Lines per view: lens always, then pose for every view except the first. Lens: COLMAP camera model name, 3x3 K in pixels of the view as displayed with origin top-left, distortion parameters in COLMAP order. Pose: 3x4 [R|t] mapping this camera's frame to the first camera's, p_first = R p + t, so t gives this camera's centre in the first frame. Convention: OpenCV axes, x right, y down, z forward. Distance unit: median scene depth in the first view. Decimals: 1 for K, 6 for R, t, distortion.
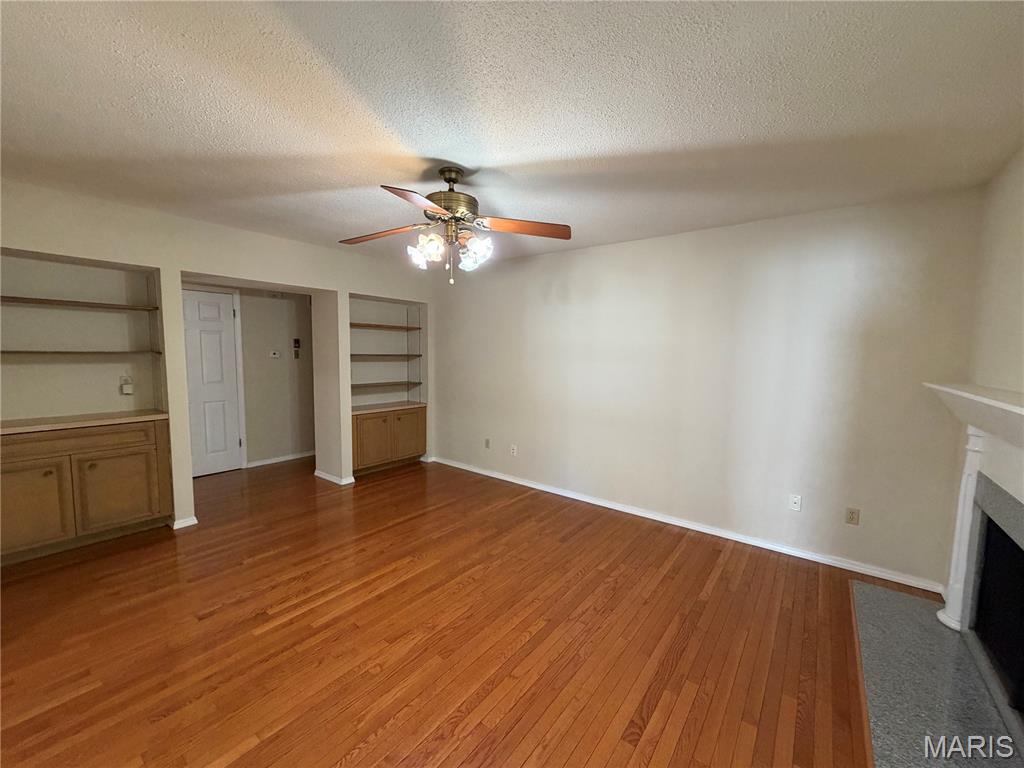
lens RADIAL K [[406.2, 0, 509.3], [0, 406.2, 385.8], [0, 0, 1]] dist [-0.001110, -0.000322]
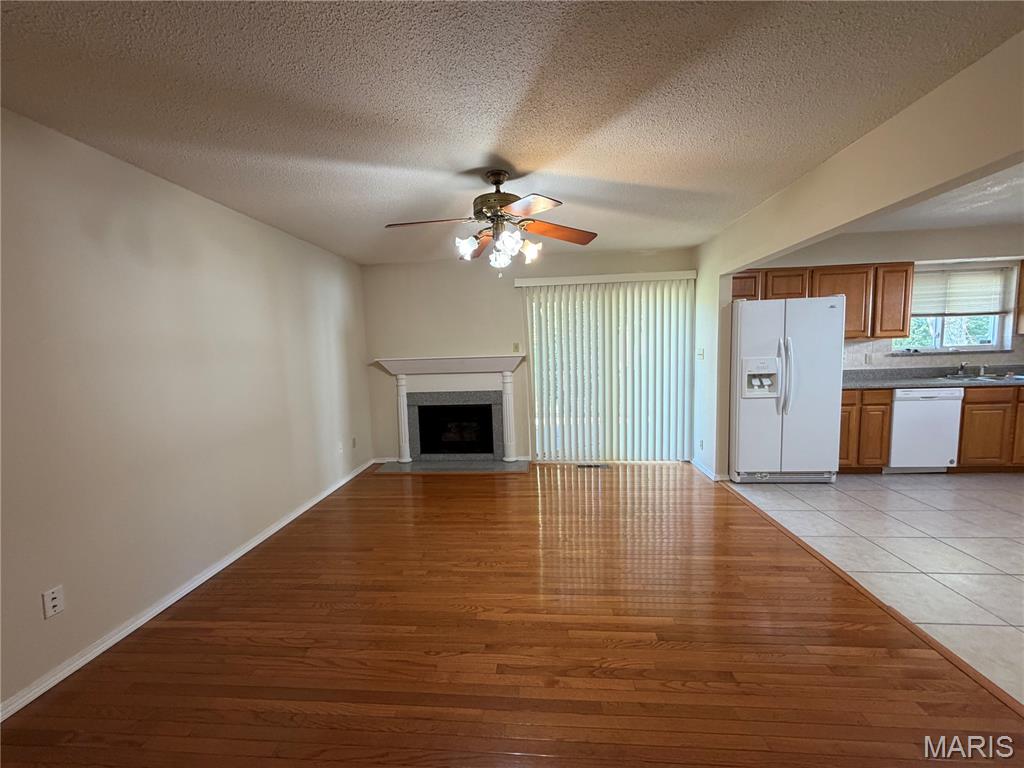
lens RADIAL K [[406.2, 0, 509.3], [0, 406.2, 385.8], [0, 0, 1]] dist [-0.001110, -0.000322]
pose [[-0.546532, -0.079970, 0.833611, -0.906513], [0.090691, 0.983924, 0.153849, -0.112093], [-0.832513, 0.159684, -0.530493, 1.343768]]
